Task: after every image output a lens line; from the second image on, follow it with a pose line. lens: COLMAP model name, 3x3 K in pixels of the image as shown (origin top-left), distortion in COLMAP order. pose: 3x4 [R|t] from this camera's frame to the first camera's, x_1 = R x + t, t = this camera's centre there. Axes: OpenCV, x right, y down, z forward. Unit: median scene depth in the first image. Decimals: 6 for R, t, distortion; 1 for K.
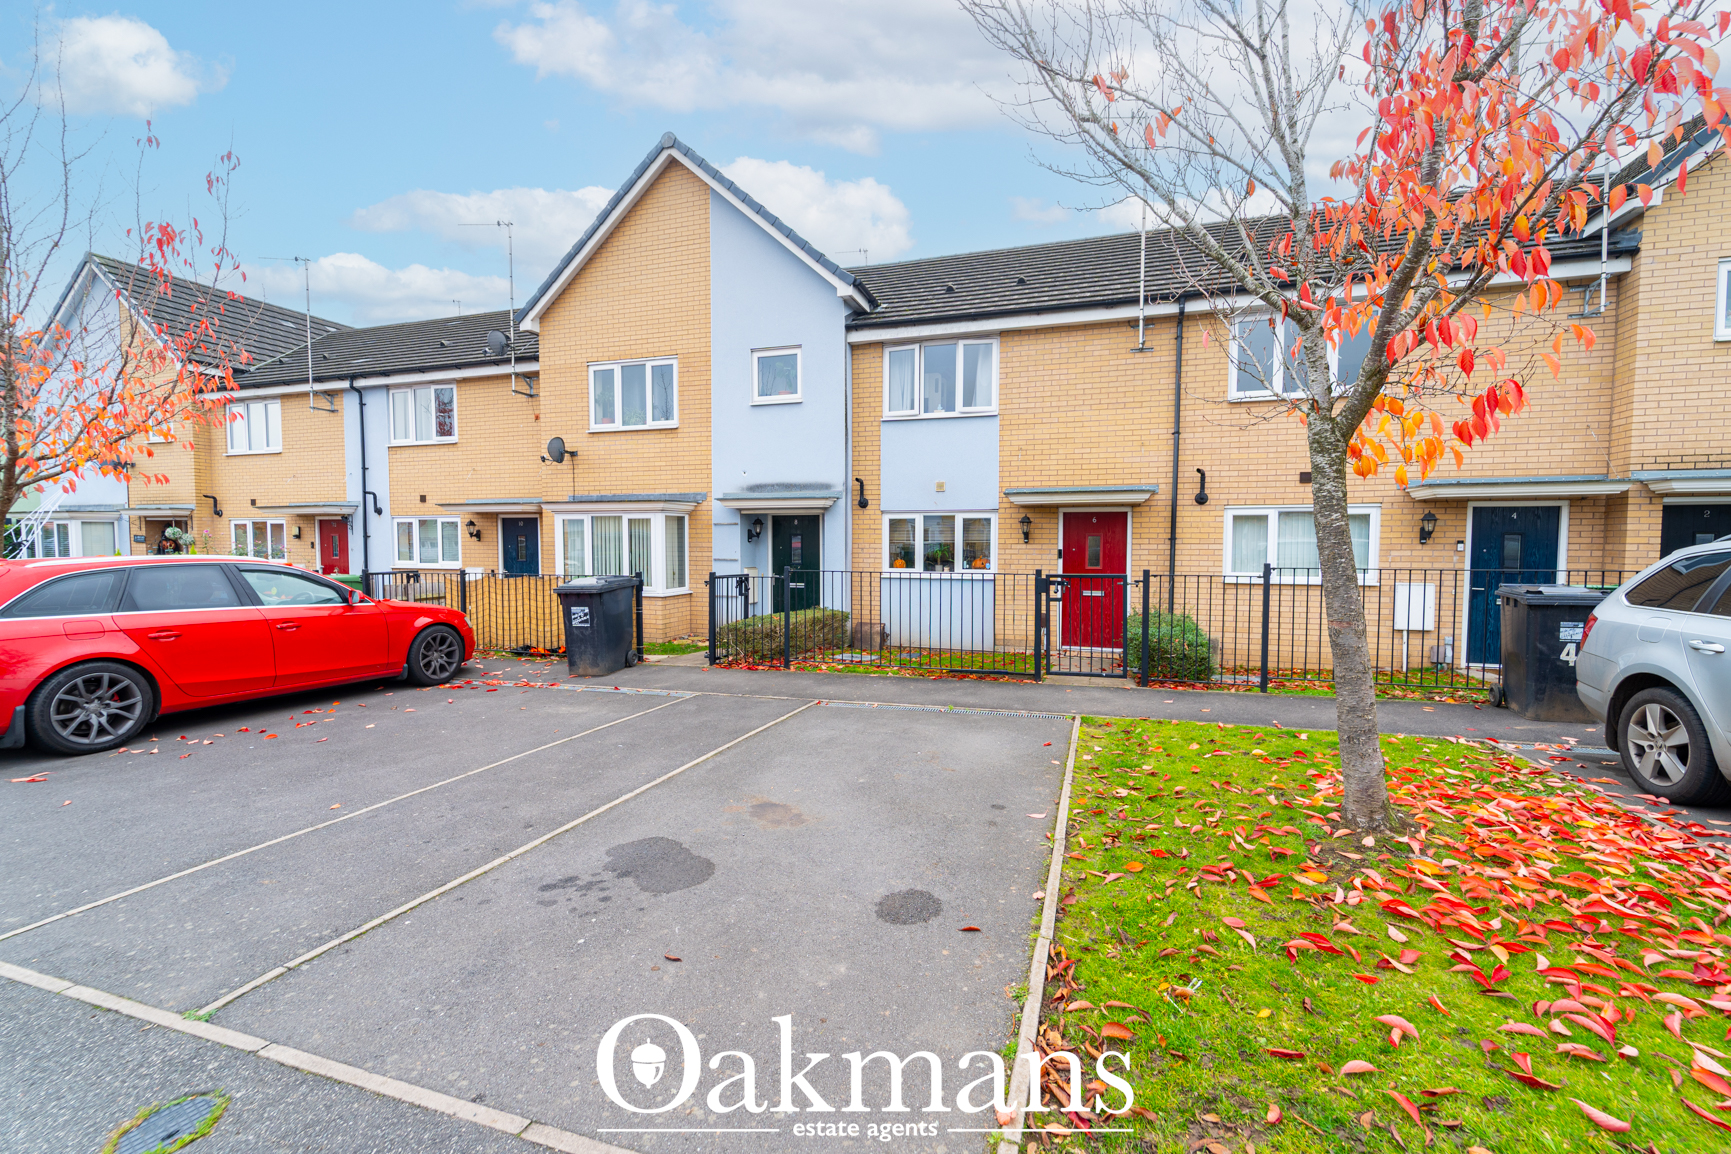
lens RADIAL K [[716.7, 0, 839.5], [0, 716.7, 612.8], [0, 0, 1]] dist [0.003236, -0.002609]
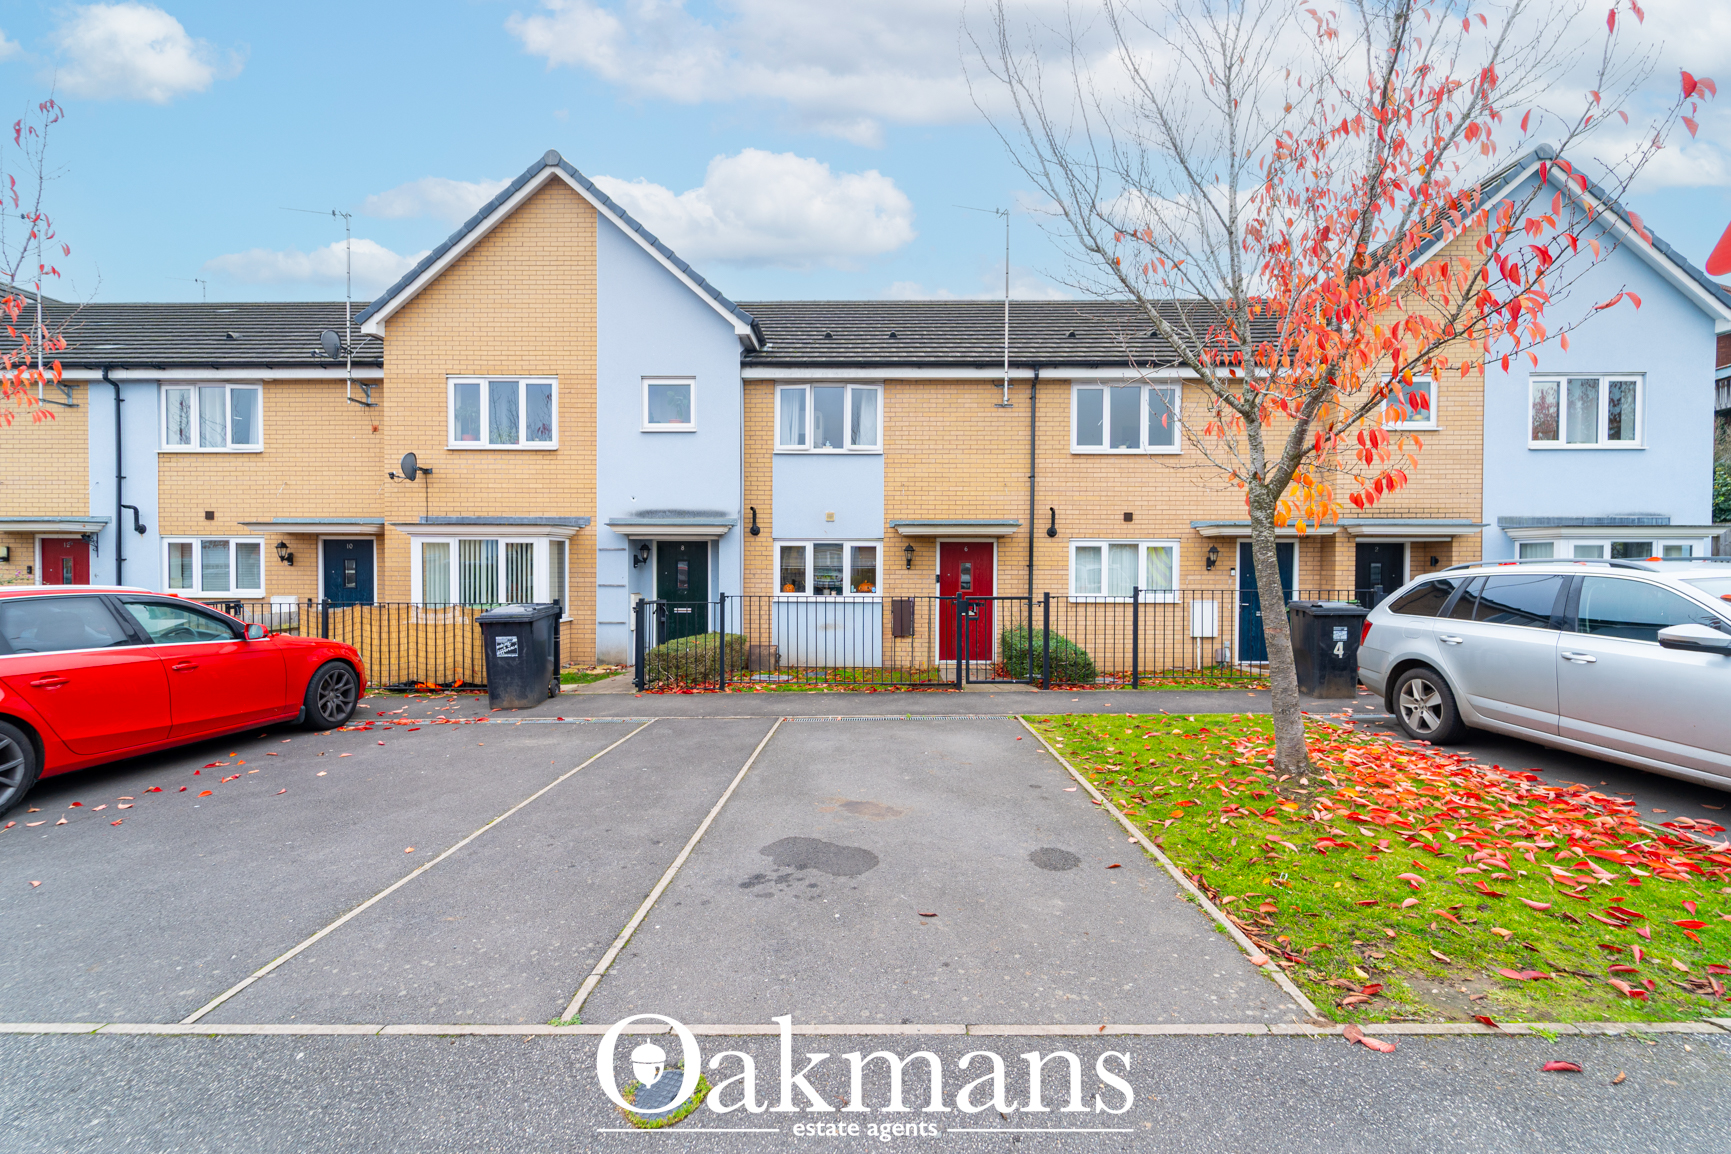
lens RADIAL K [[716.7, 0, 841.6], [0, 716.7, 615.0], [0, 0, 1]] dist [0.003236, -0.002609]
pose [[0.955948, -0.018147, 0.292975, -0.213475], [0.026780, 0.999317, -0.025482, -0.000448], [-0.292312, 0.032206, 0.955780, -0.041222]]
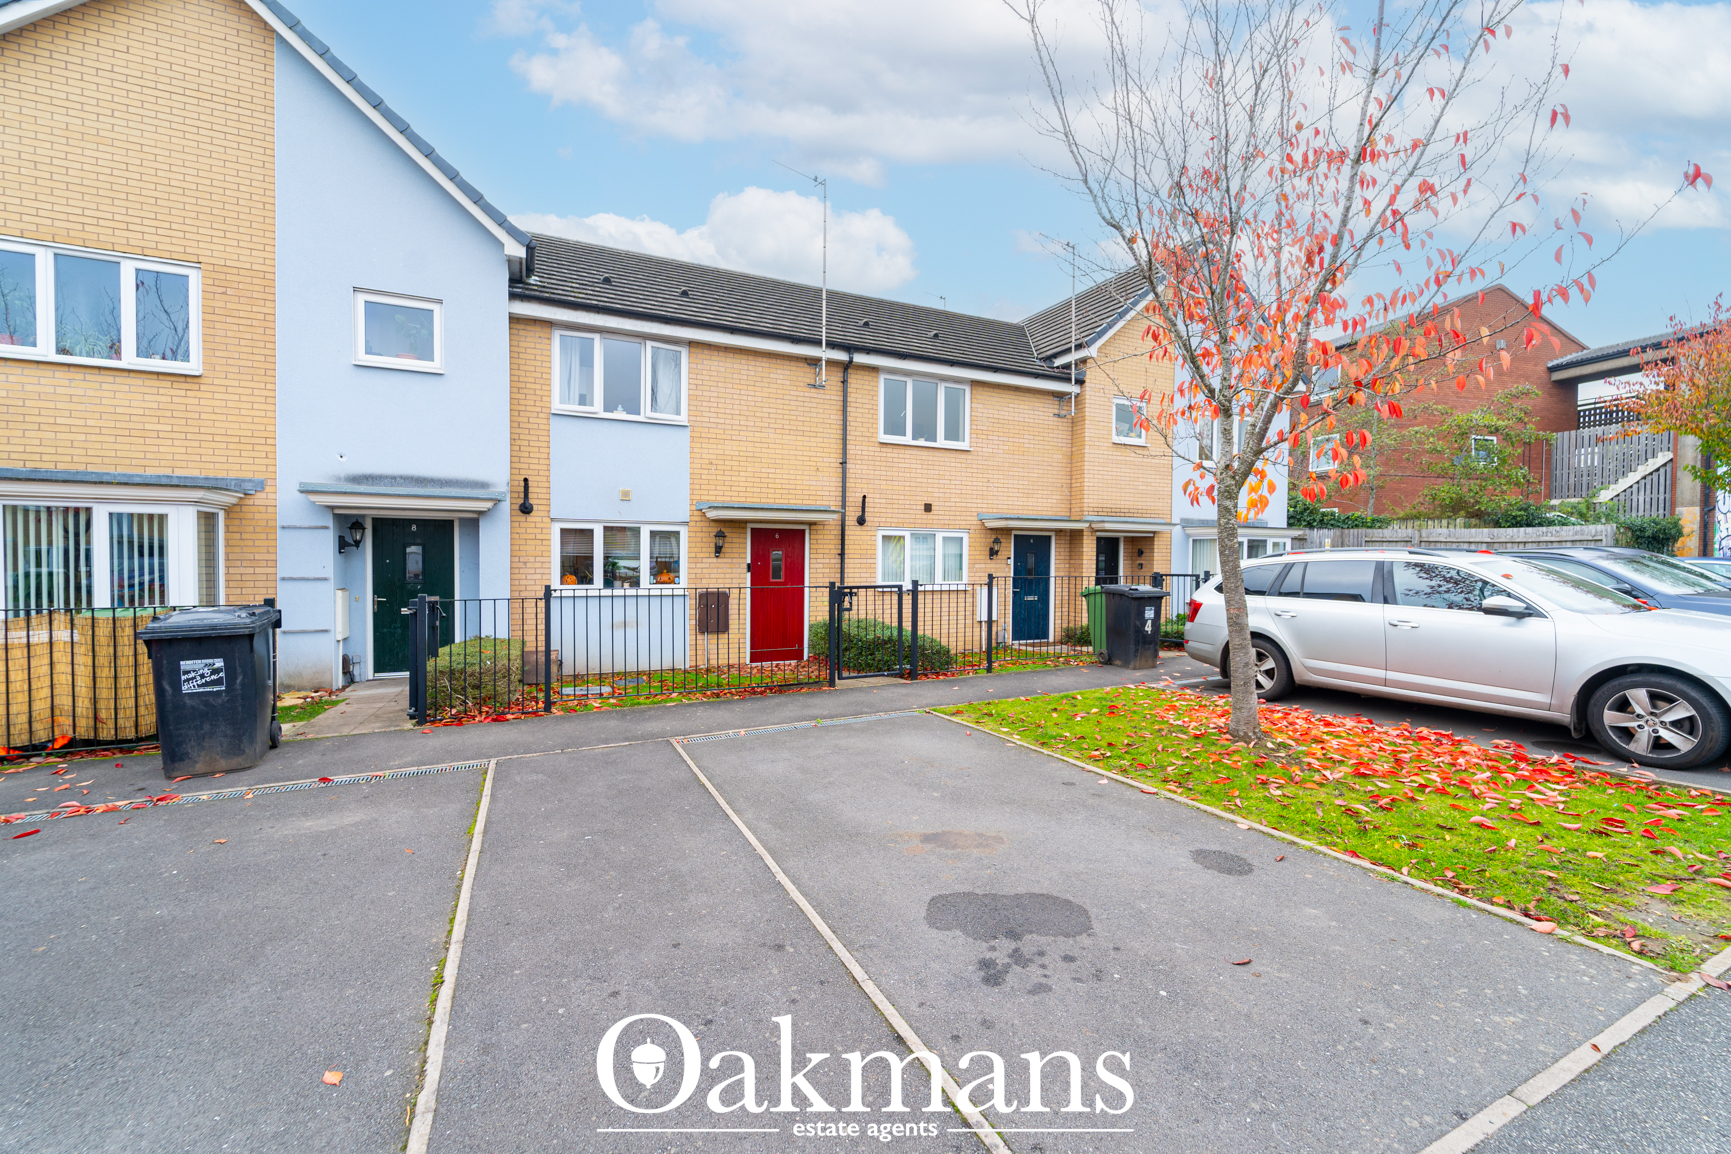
lens RADIAL K [[716.7, 0, 864.8], [0, 716.7, 612.1], [0, 0, 1]] dist [0.003236, -0.002609]
pose [[0.709801, -0.047654, 0.702789, -0.385699], [0.062846, 0.998014, 0.004200, -0.015229], [-0.701593, 0.041186, 0.711386, 0.187030]]
